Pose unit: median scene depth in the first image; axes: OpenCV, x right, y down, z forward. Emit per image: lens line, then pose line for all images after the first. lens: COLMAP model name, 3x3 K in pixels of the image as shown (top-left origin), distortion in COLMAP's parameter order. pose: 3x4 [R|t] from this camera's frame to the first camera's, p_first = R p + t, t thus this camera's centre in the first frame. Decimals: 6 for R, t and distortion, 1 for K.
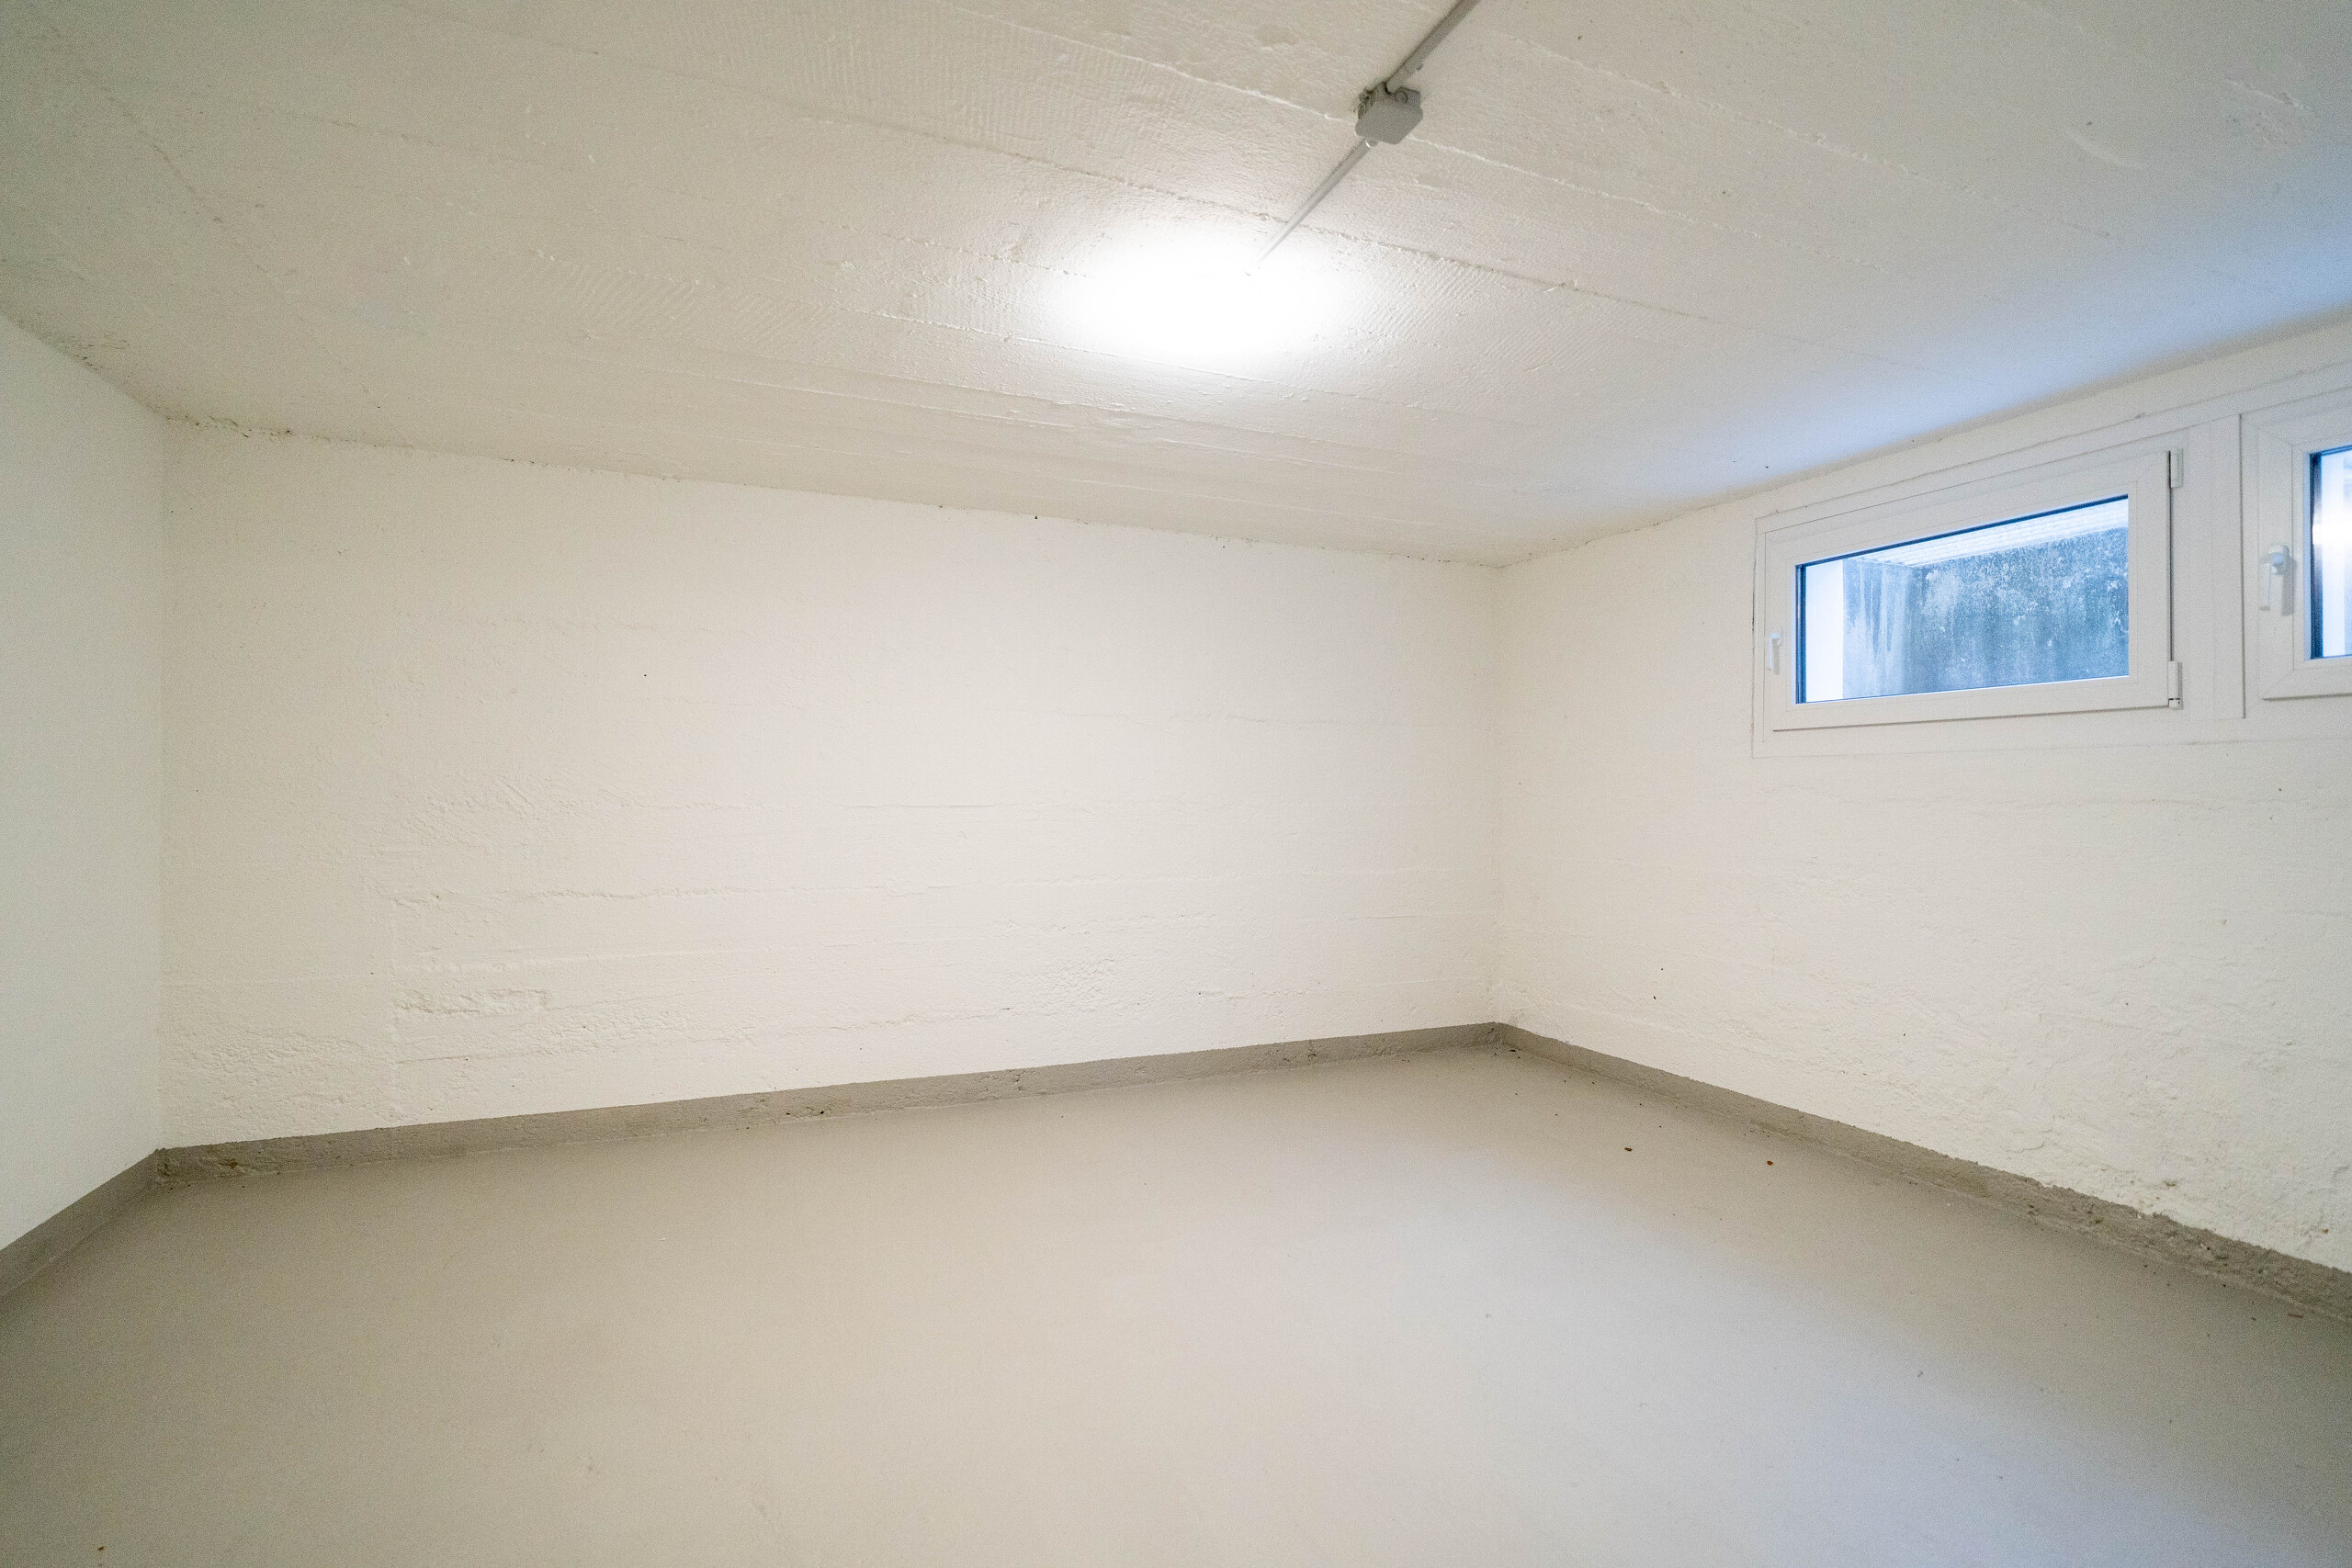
lens RADIAL K [[1090.4, 0, 1155.7], [0, 1090.4, 784.9], [0, 0, 1]] dist [-0.000138, -0.000710]
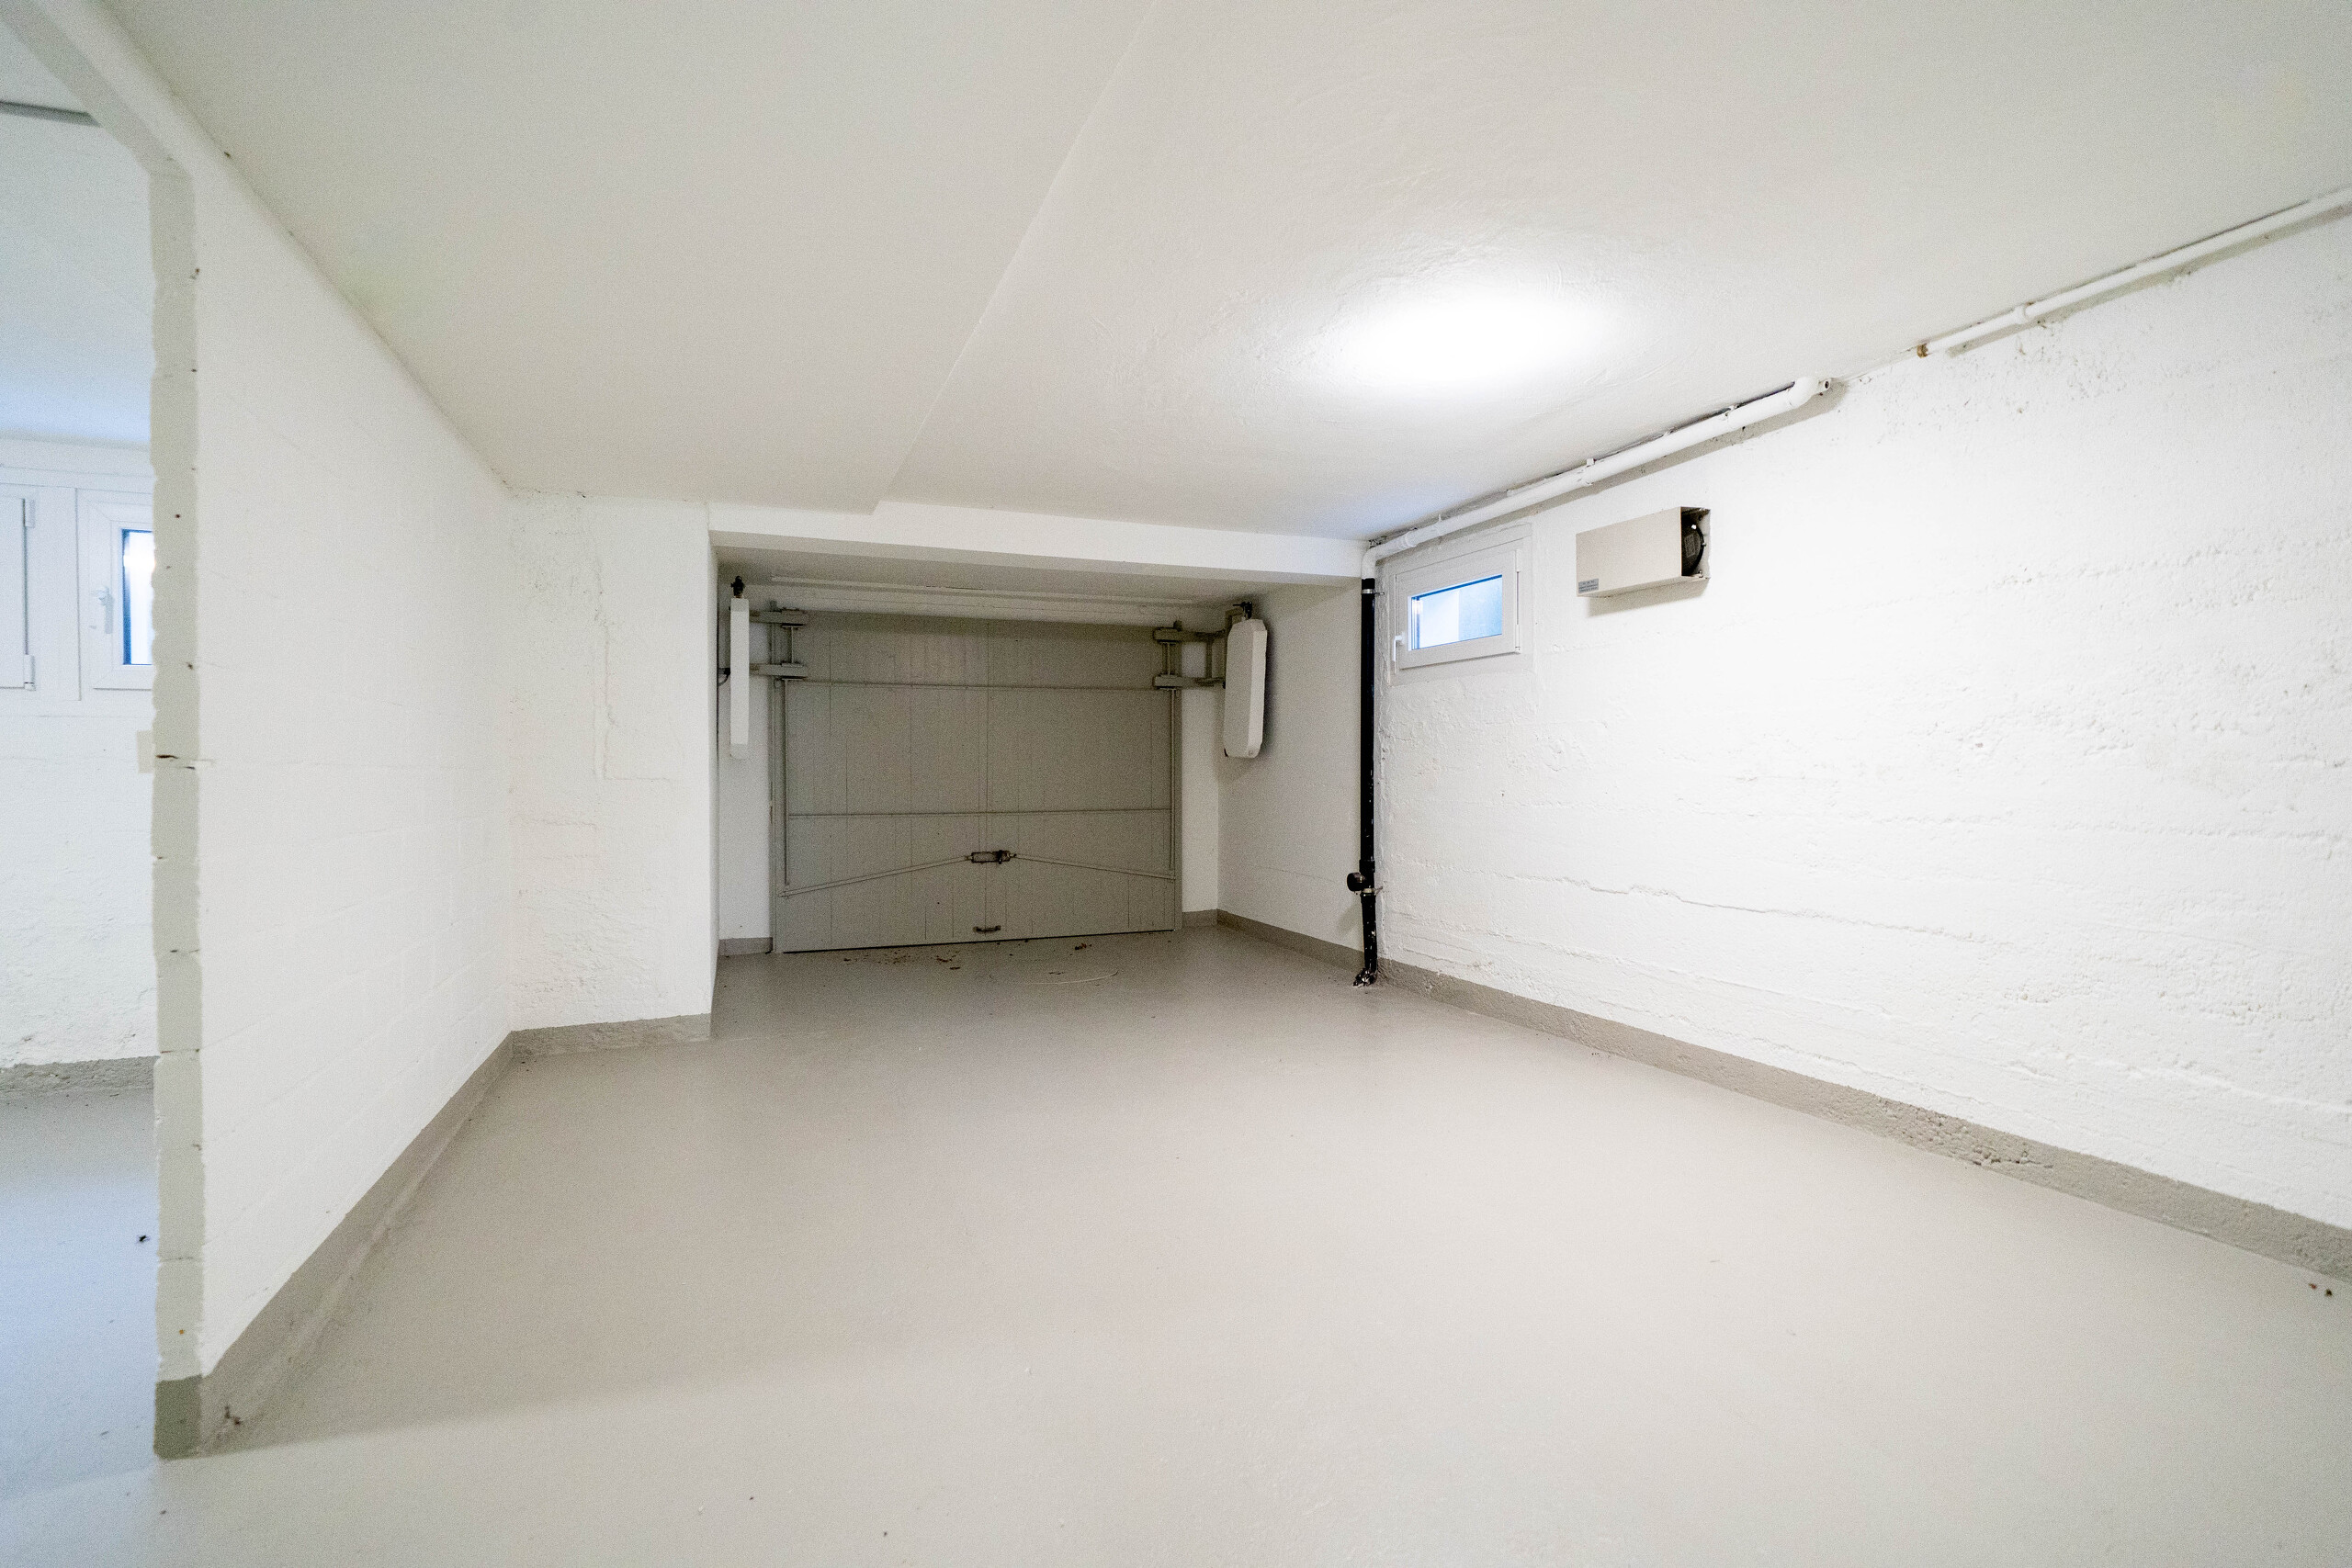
lens RADIAL K [[1090.4, 0, 1155.7], [0, 1090.4, 784.9], [0, 0, 1]] dist [-0.000138, -0.000710]
pose [[0.000384, -0.021069, 0.999778, -0.423621], [-0.016344, 0.999644, 0.021073, -0.002541], [-0.999866, -0.016348, 0.000040, -0.405696]]
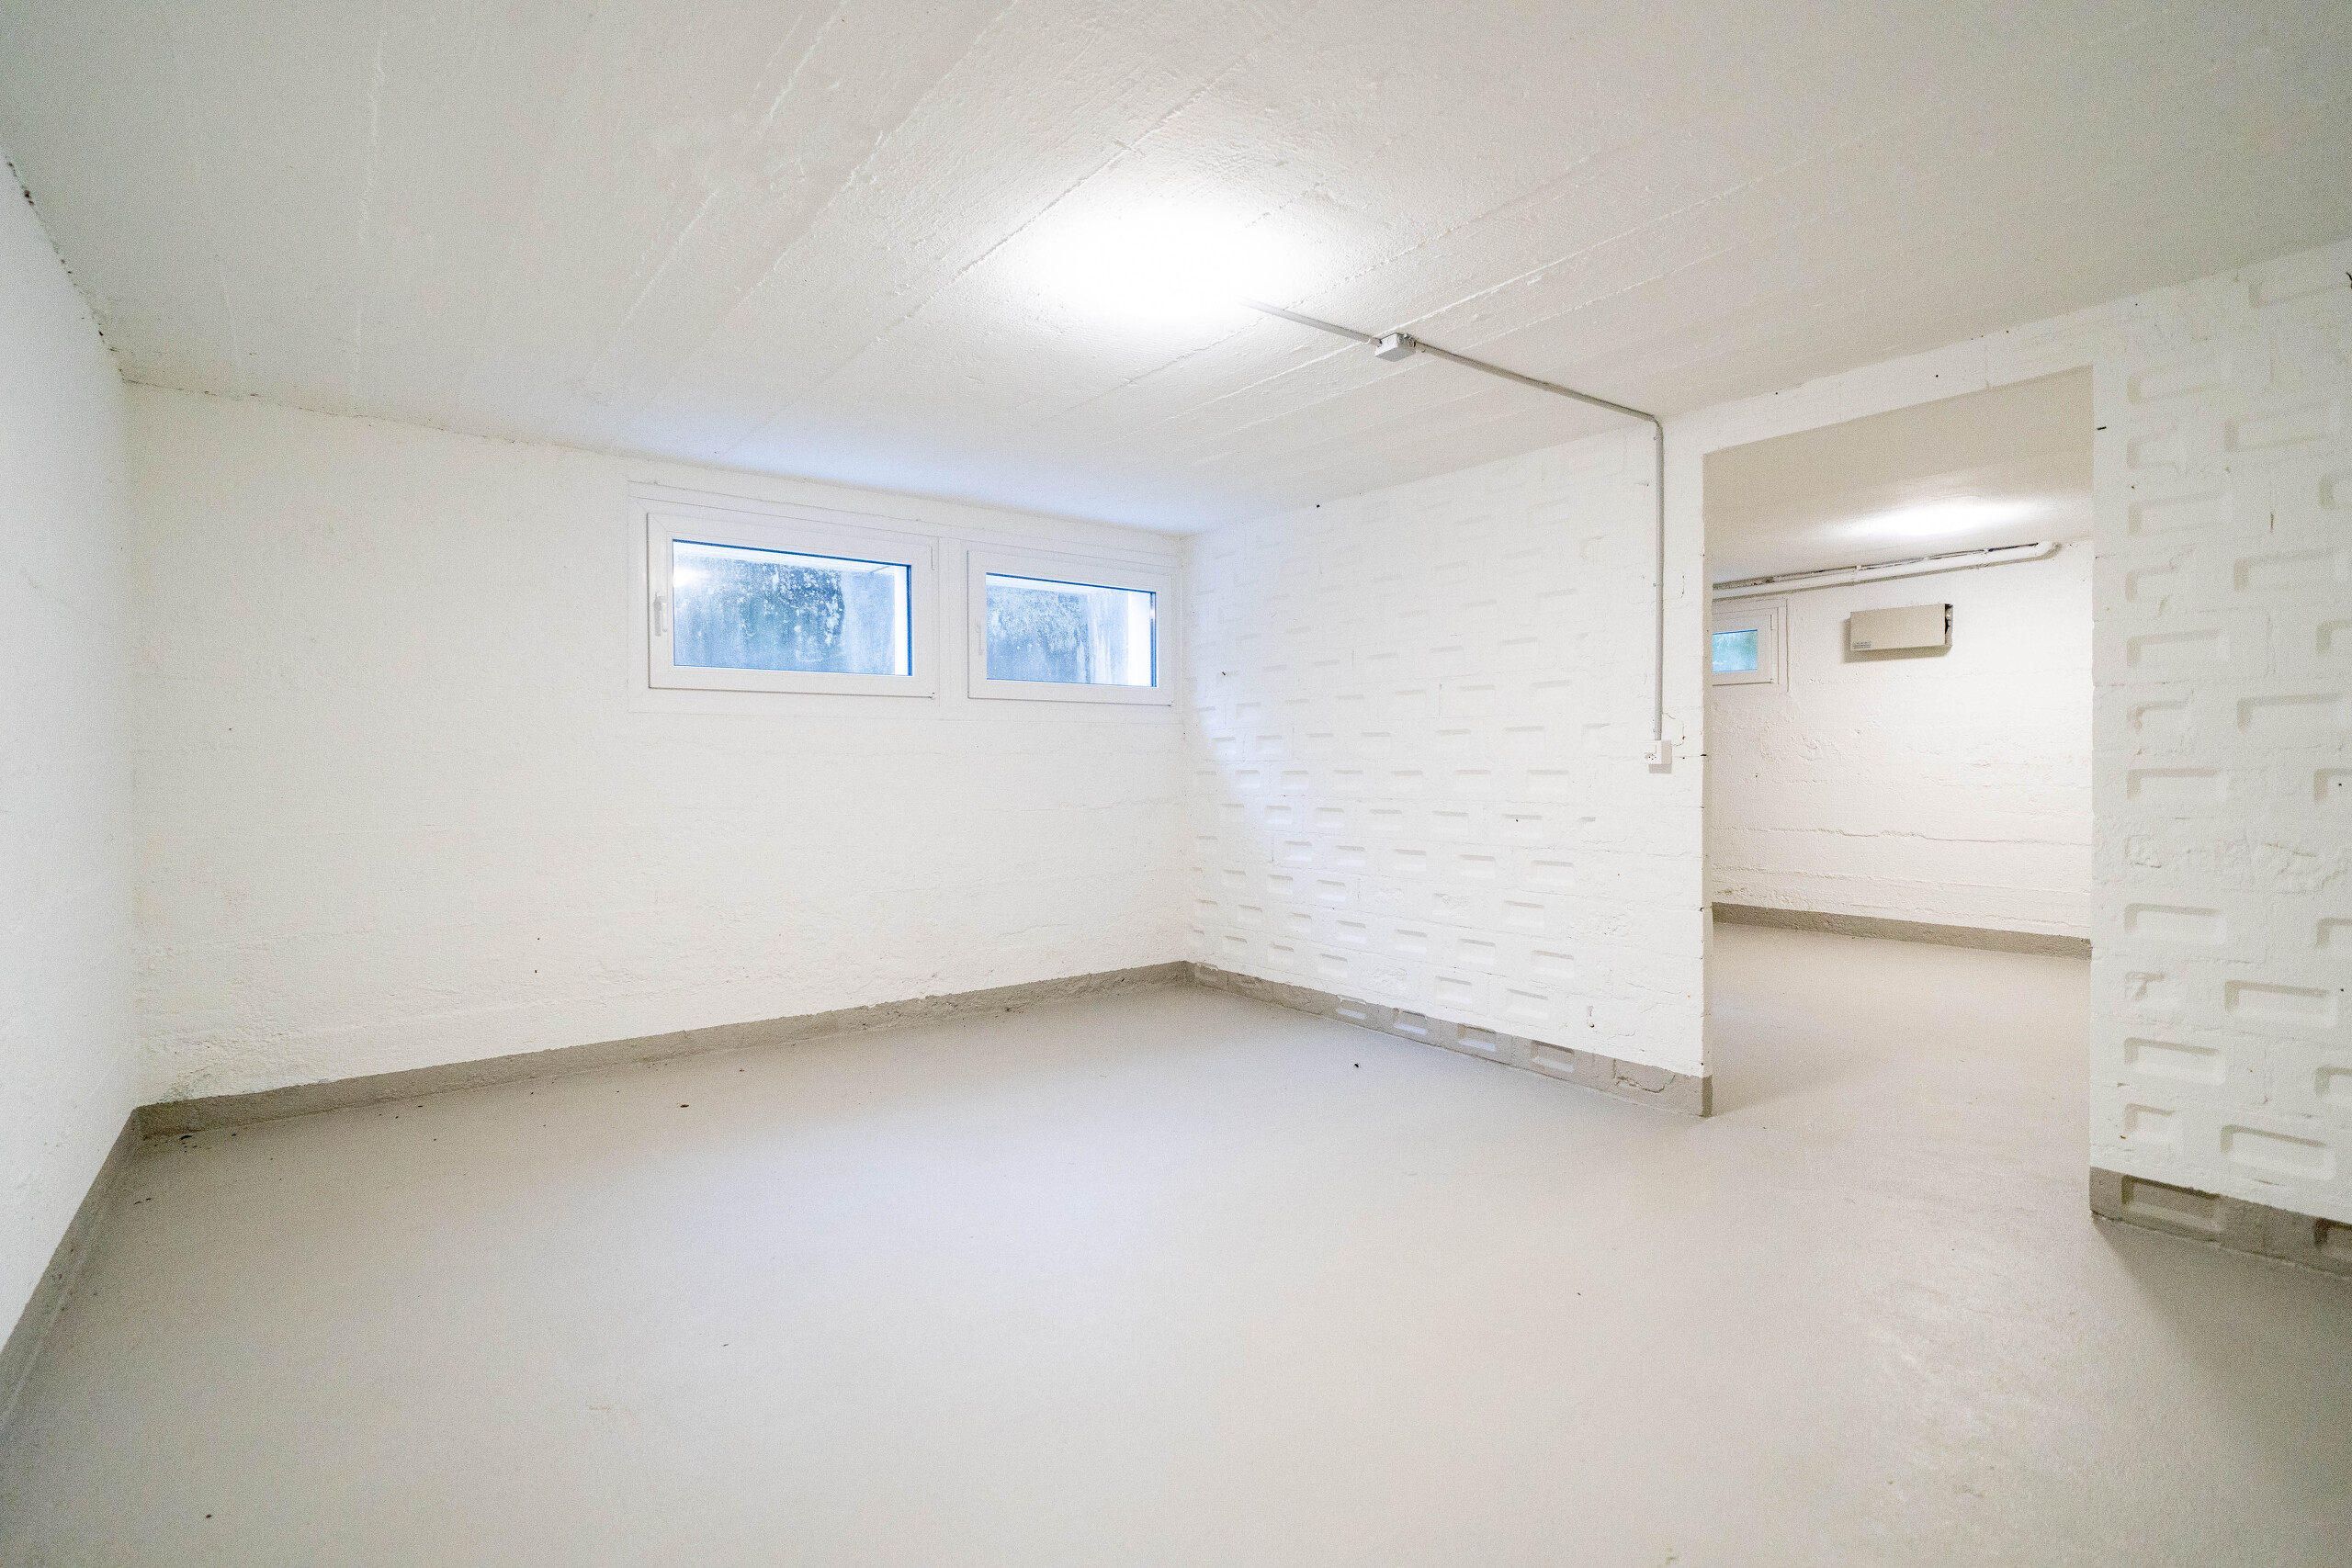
lens RADIAL K [[1104.4, 0, 1176.0], [0, 1104.4, 784.0], [0, 0, 1]] dist [0.002089, 0.000123]
pose [[-0.273591, -0.027957, 0.961440, -0.856414], [-0.013812, 0.999589, 0.025136, 0.012781], [-0.961747, -0.006403, -0.273864, 1.119852]]
